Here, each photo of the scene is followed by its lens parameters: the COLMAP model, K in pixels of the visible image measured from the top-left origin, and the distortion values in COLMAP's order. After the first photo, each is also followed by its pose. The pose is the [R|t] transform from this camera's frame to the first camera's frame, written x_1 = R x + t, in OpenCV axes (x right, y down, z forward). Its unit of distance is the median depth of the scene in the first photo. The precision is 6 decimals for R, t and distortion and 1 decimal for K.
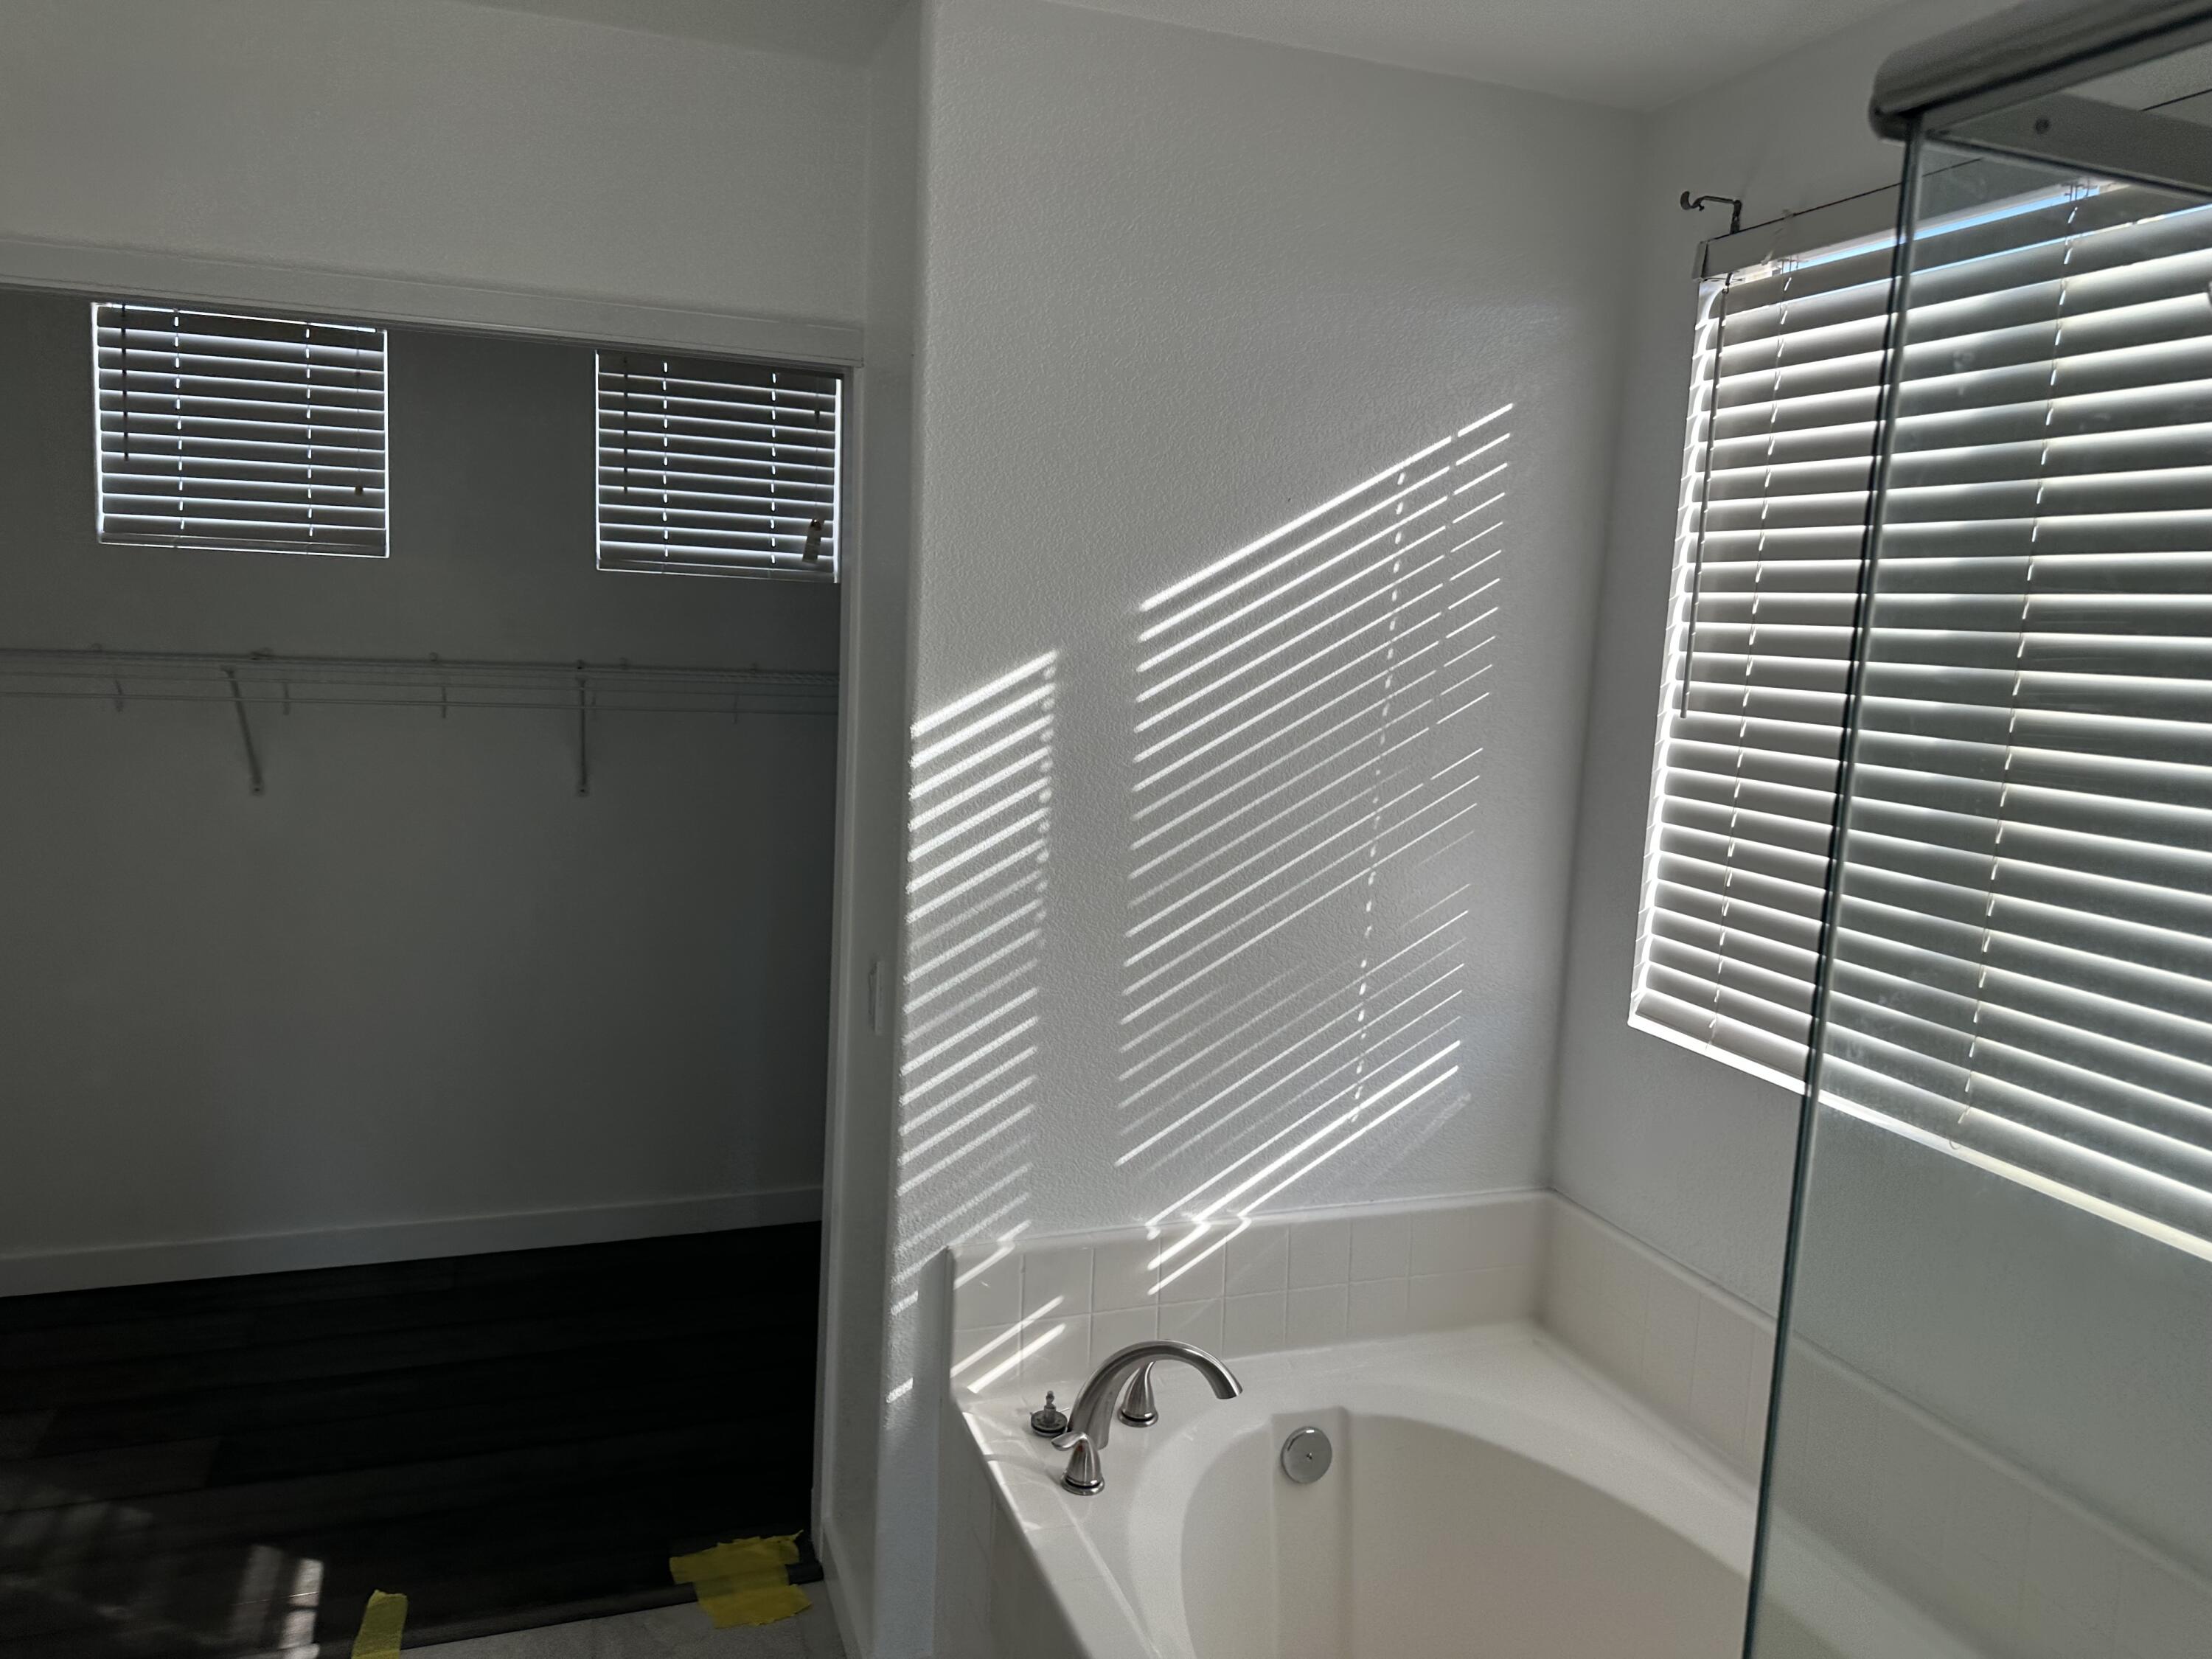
lens RADIAL K [[1544.1, 0, 1100.5], [0, 1544.1, 797.7], [0, 0, 1]] dist [0.103964, -0.126757]
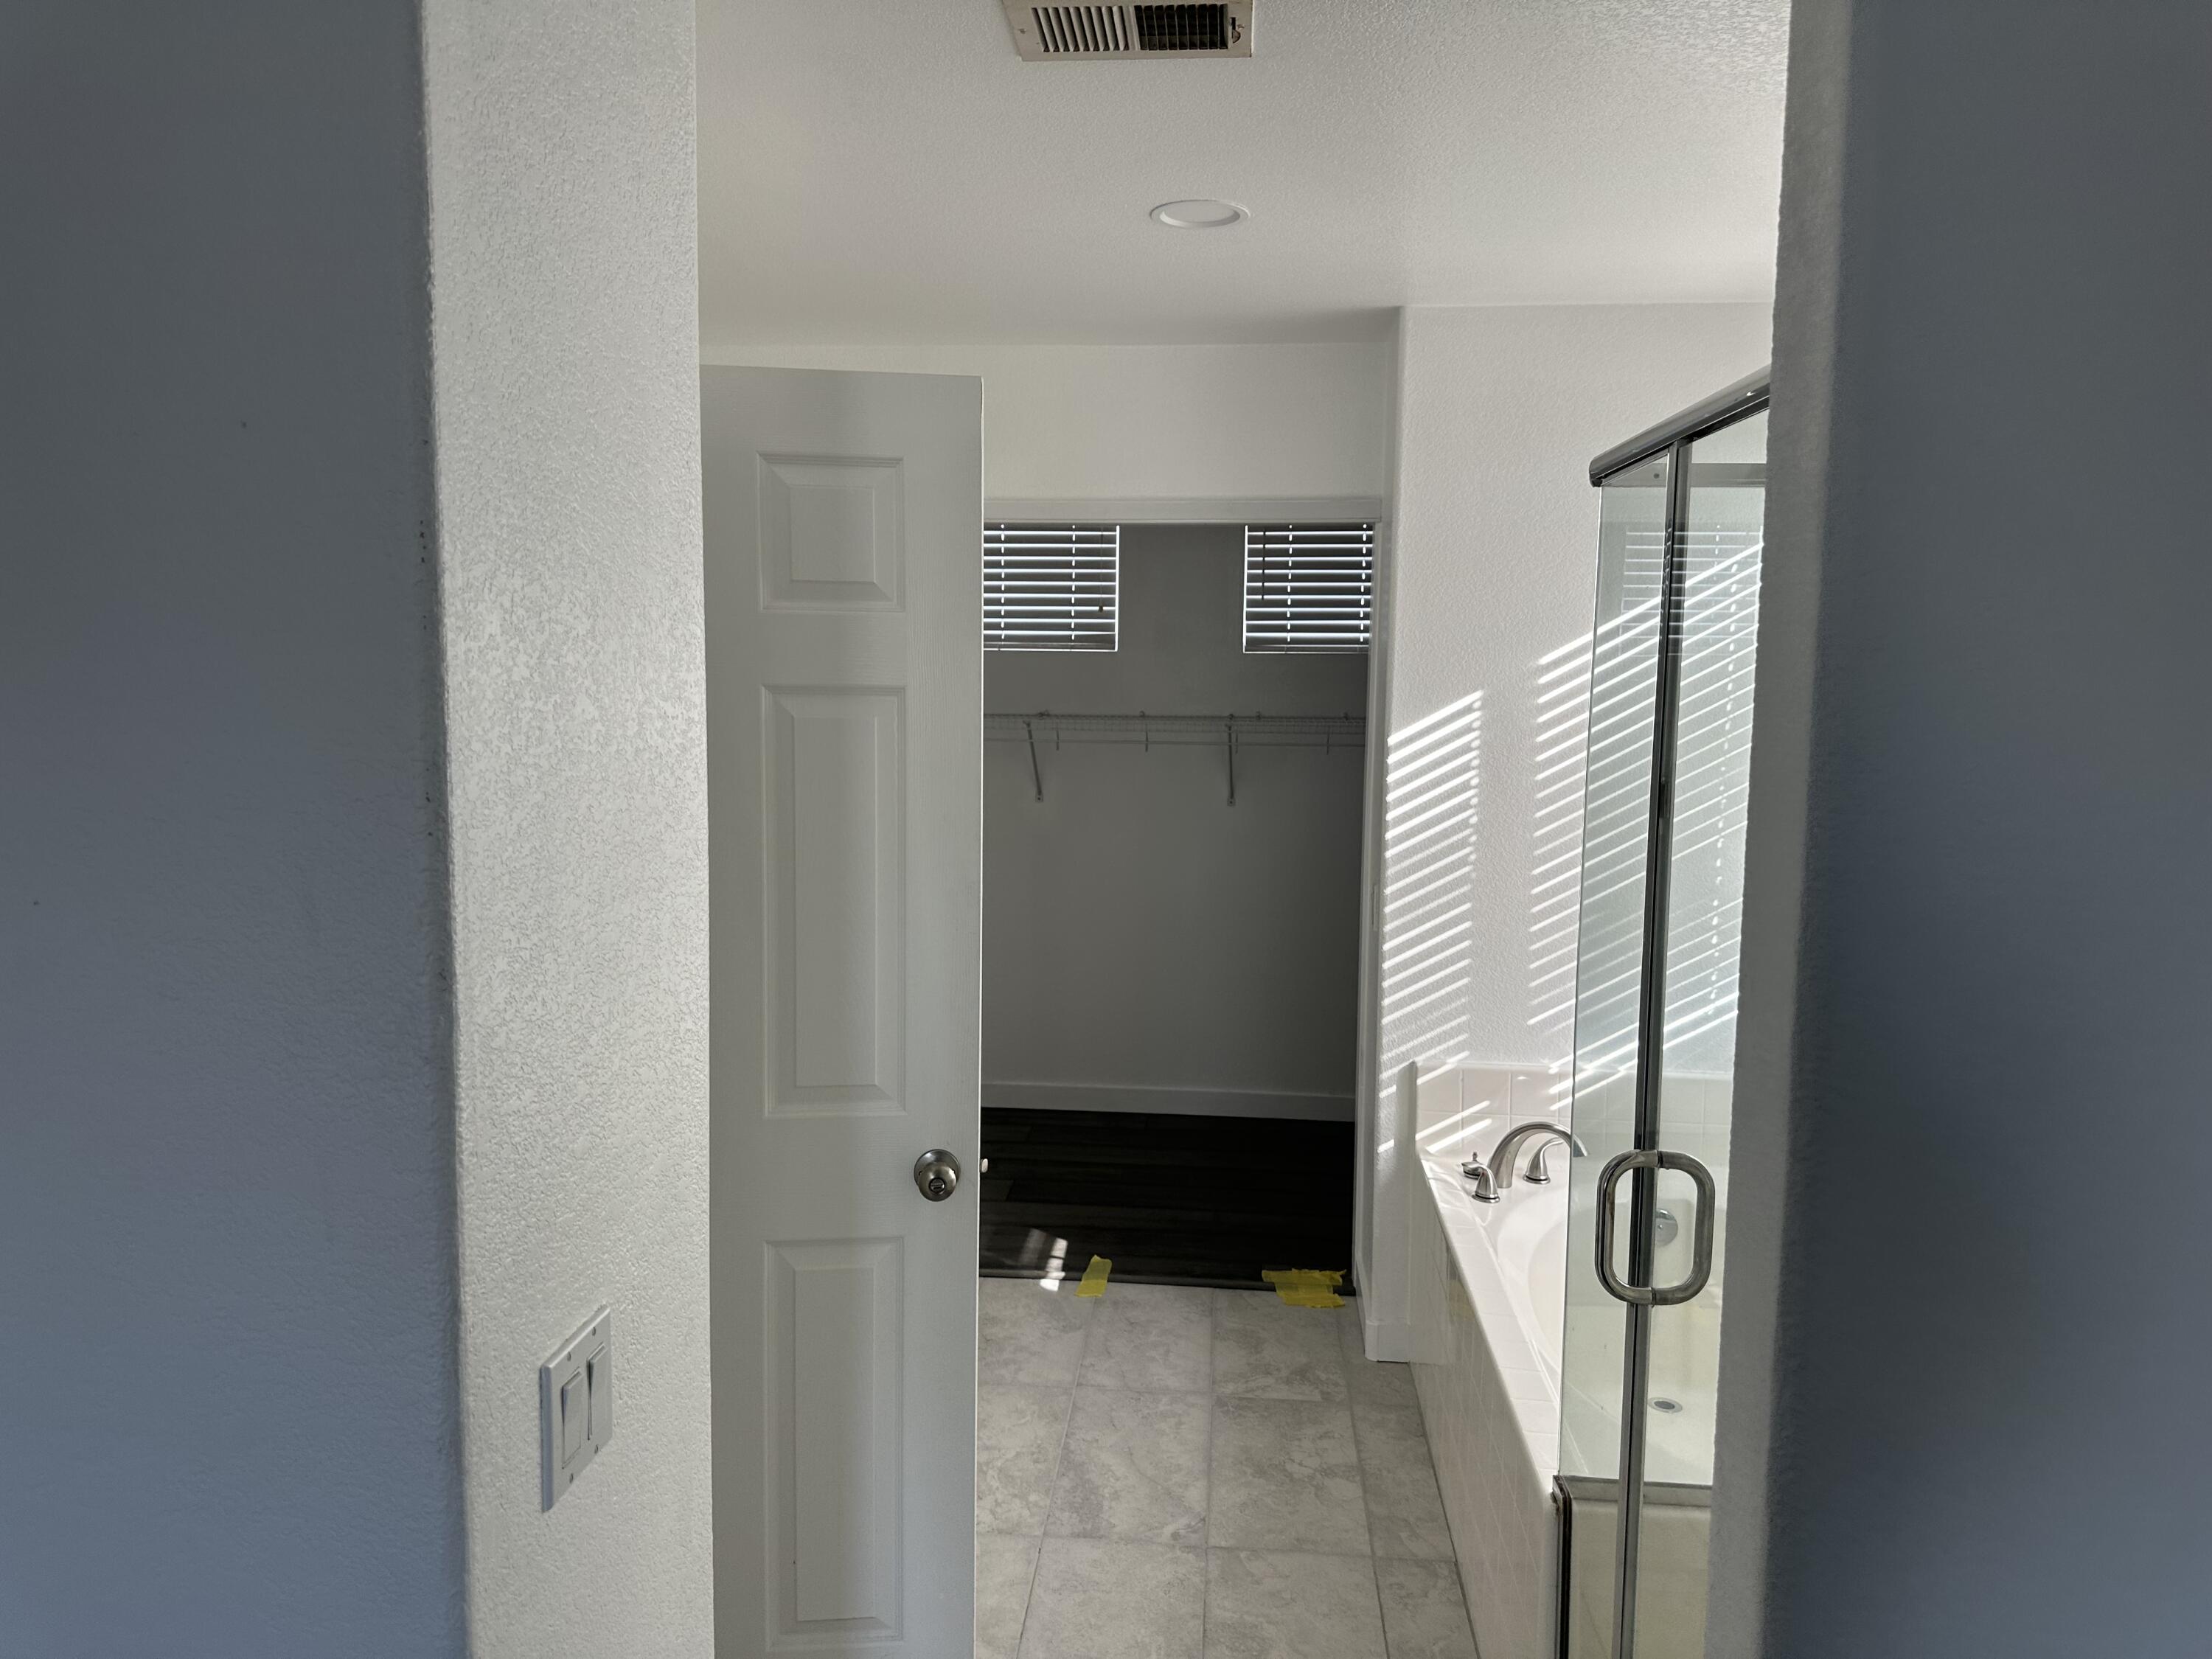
lens RADIAL K [[1544.1, 0, 1100.5], [0, 1544.1, 797.7], [0, 0, 1]] dist [0.103964, -0.126757]
pose [[0.905072, 0.002474, -0.425252, 0.293384], [-0.022041, 0.998912, -0.041100, 0.088647], [0.424688, 0.046571, 0.904141, -0.613104]]
